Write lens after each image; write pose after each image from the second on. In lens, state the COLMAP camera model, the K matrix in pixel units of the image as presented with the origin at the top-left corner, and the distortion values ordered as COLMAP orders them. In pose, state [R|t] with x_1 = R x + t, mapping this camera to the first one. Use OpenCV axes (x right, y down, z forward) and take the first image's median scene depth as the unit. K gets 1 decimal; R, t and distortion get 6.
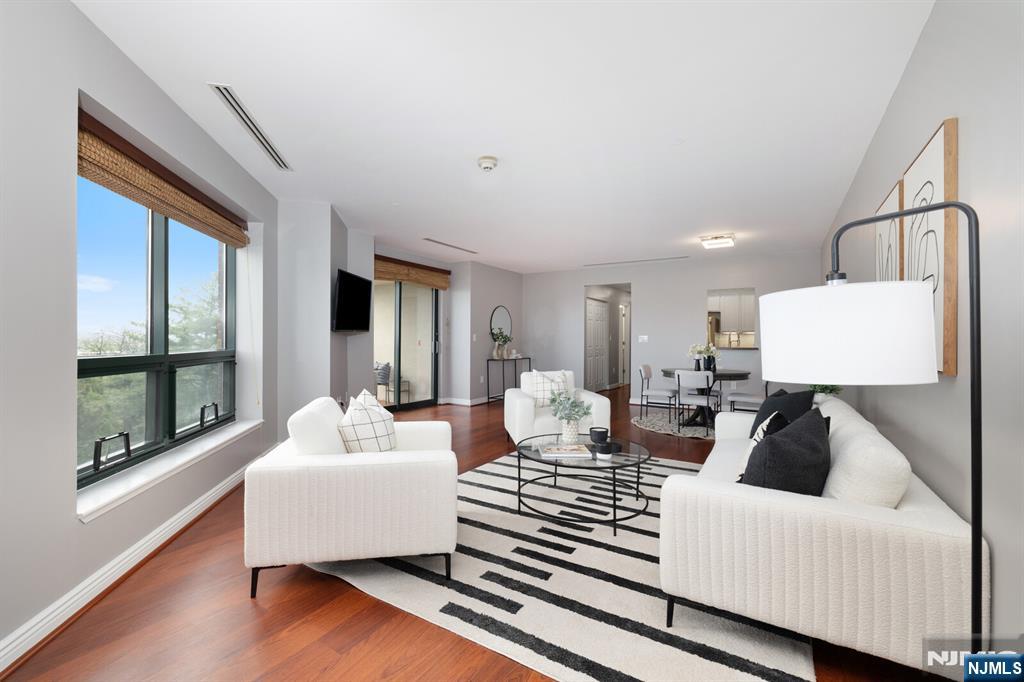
lens RADIAL K [[433.3, 0, 506.9], [0, 433.3, 337.2], [0, 0, 1]] dist [-0.006609, -0.000007]
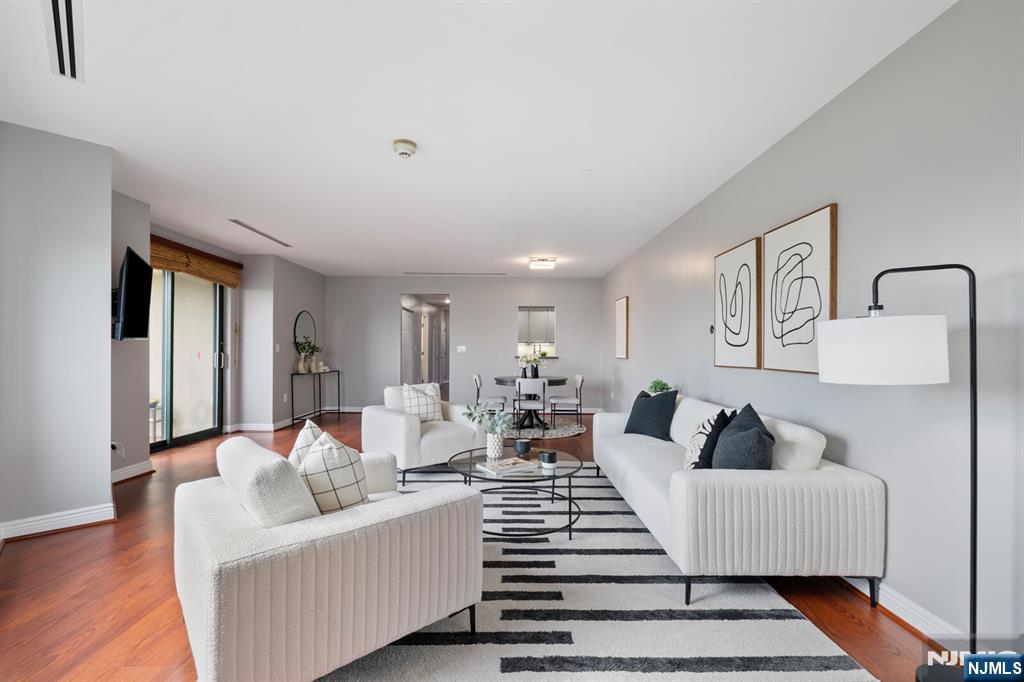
lens RADIAL K [[433.3, 0, 509.6], [0, 433.3, 347.1], [0, 0, 1]] dist [-0.006609, -0.000007]
pose [[0.844320, 0.001630, 0.535836, -0.197074], [-0.001716, 0.999998, -0.000337, -0.001686], [-0.535836, -0.000635, 0.844322, 0.091200]]
